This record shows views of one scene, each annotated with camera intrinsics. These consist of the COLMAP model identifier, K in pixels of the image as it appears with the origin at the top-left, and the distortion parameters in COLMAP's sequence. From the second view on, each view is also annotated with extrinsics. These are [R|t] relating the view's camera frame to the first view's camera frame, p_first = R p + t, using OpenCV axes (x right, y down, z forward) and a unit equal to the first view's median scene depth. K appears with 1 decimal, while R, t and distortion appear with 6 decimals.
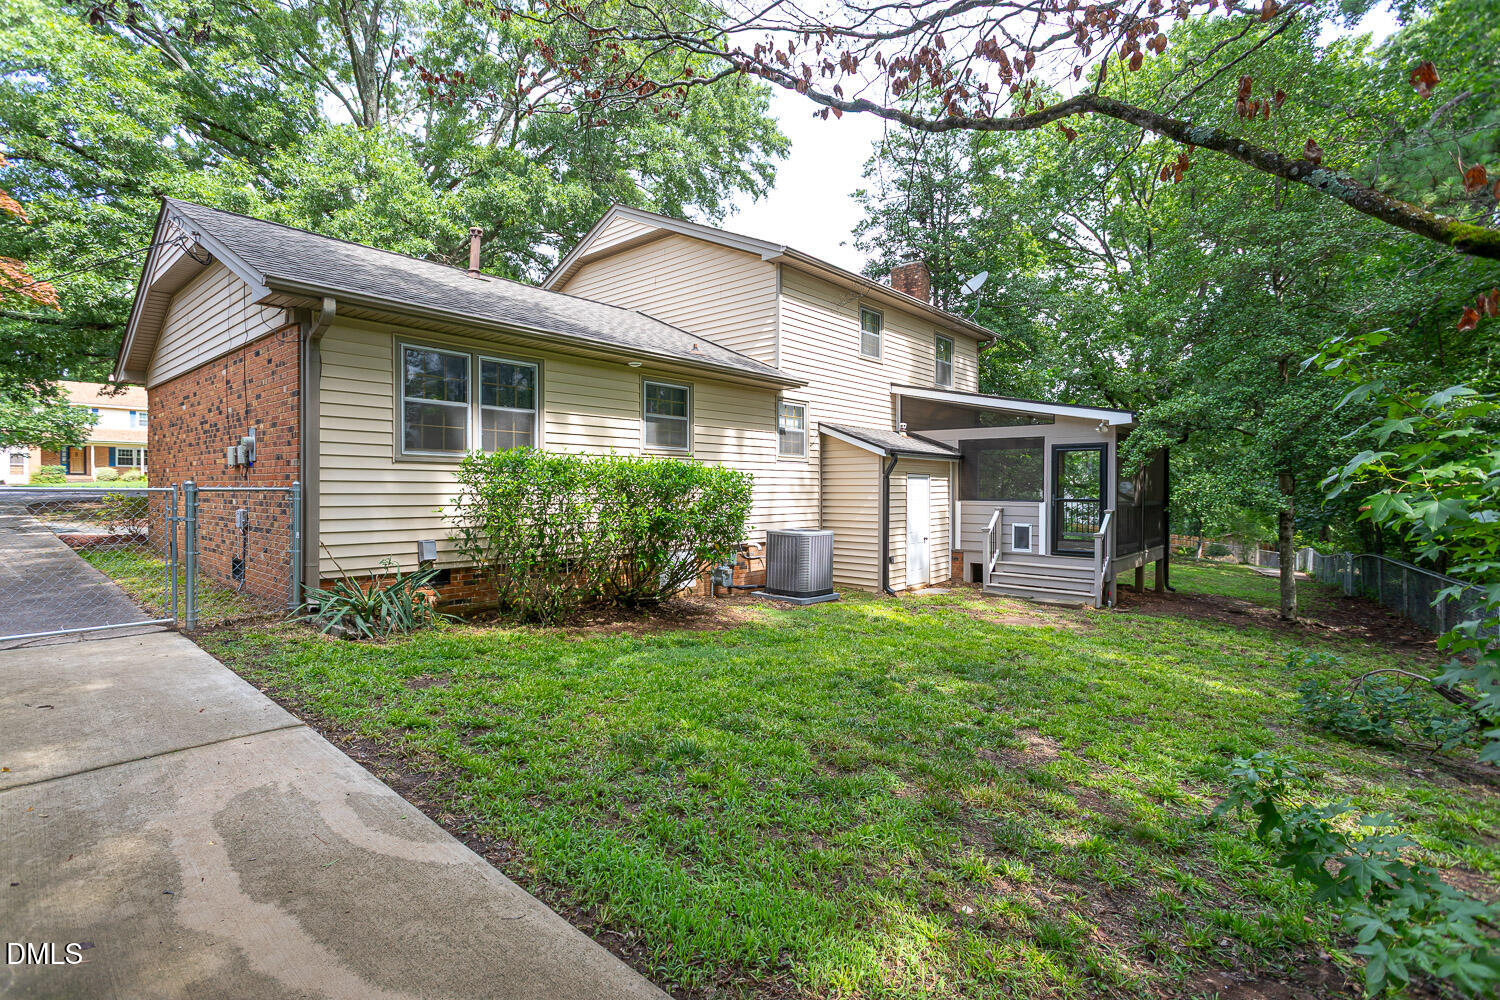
lens RADIAL K [[706.6, 0, 752.5], [0, 706.6, 487.3], [0, 0, 1]] dist [0.002881, 0.001049]
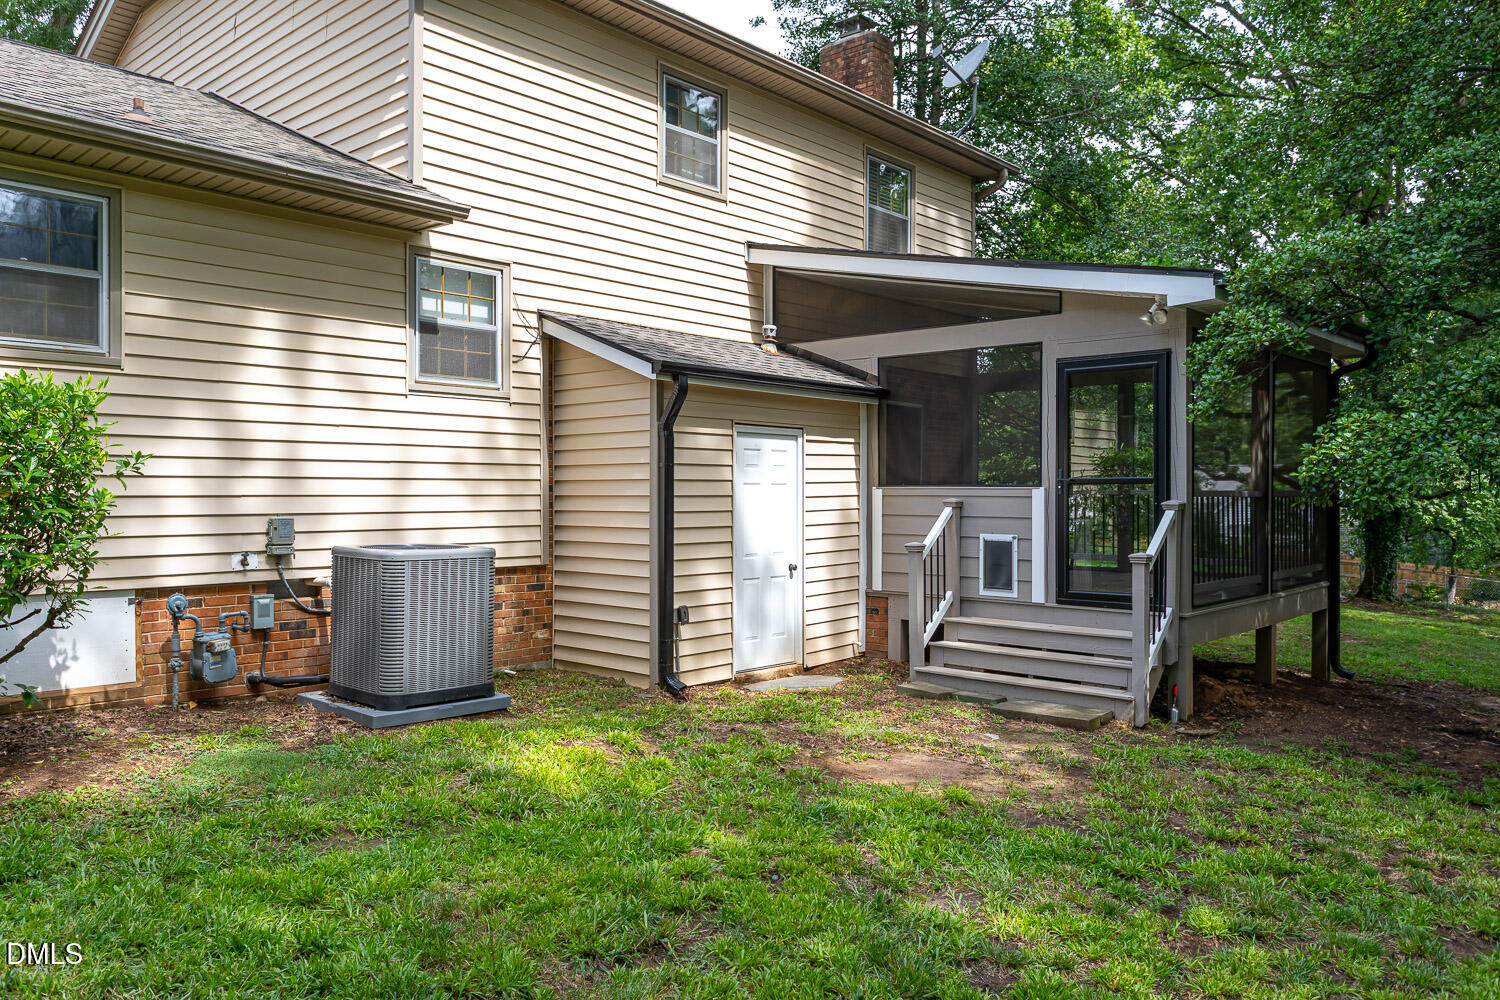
lens RADIAL K [[1109.1, 0, 745.6], [0, 1109.1, 483.1], [0, 0, 1]] dist [-0.001775, 0.003171]
pose [[0.999868, -0.003007, -0.015985, 0.237376], [0.002880, 0.999964, -0.007946, 0.024288], [0.016008, 0.007899, 0.999841, 0.291018]]
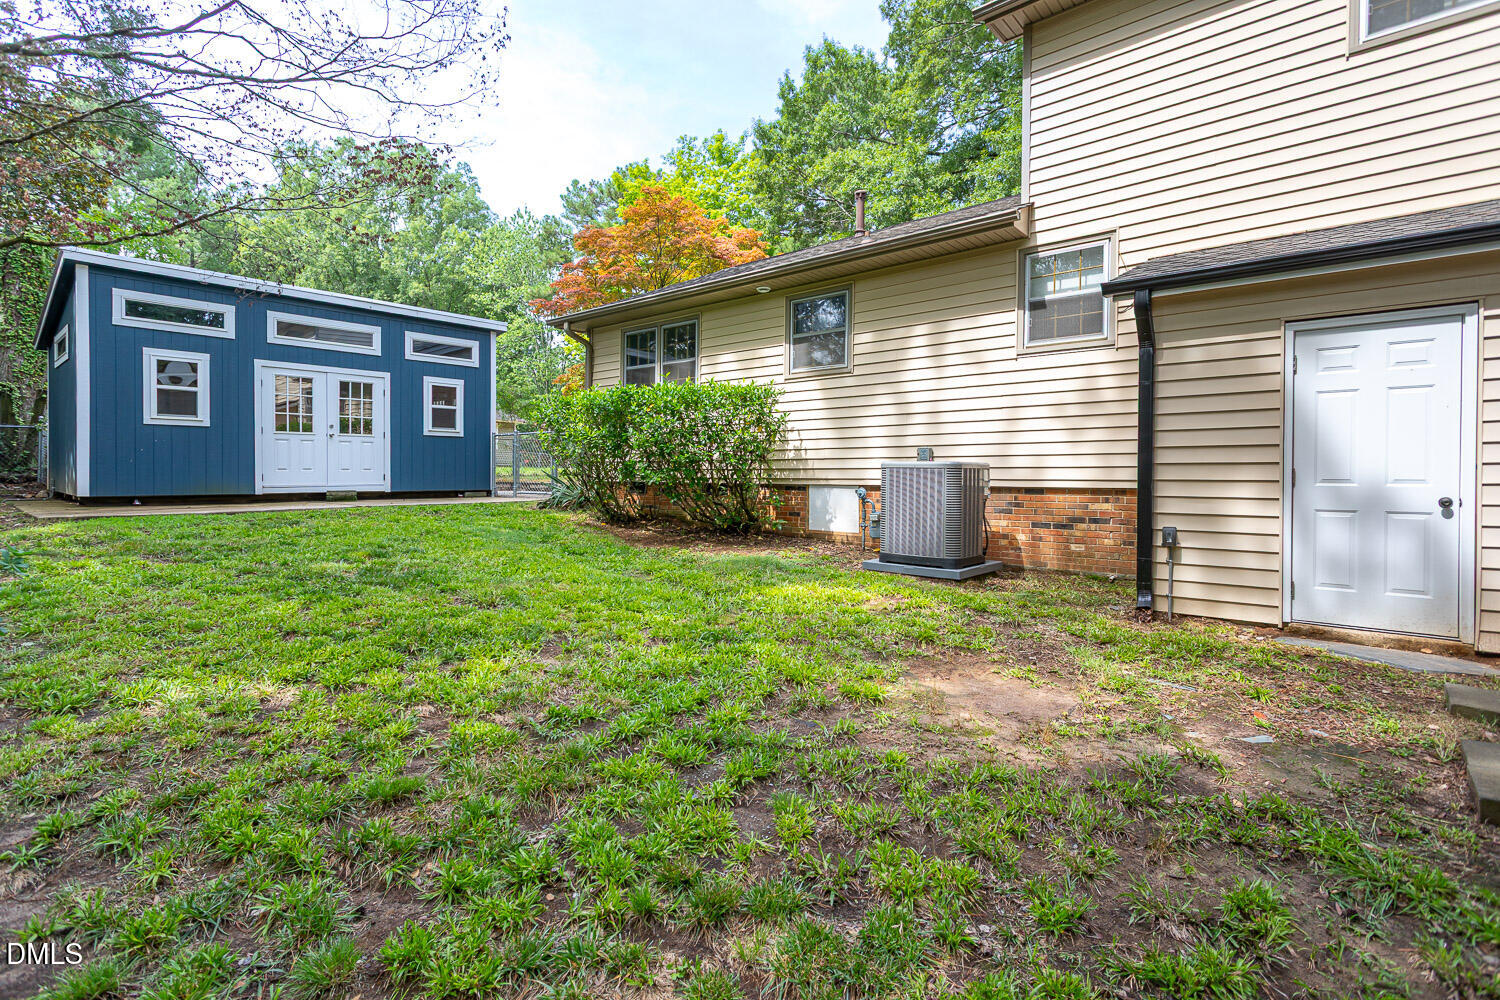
lens RADIAL K [[706.6, 0, 752.5], [0, 706.6, 487.3], [0, 0, 1]] dist [0.002881, 0.001049]
pose [[0.023408, 0.005019, -0.999713, 0.592470], [-0.007304, 0.999962, 0.004849, 0.069281], [0.999699, 0.007188, 0.023443, 0.705825]]
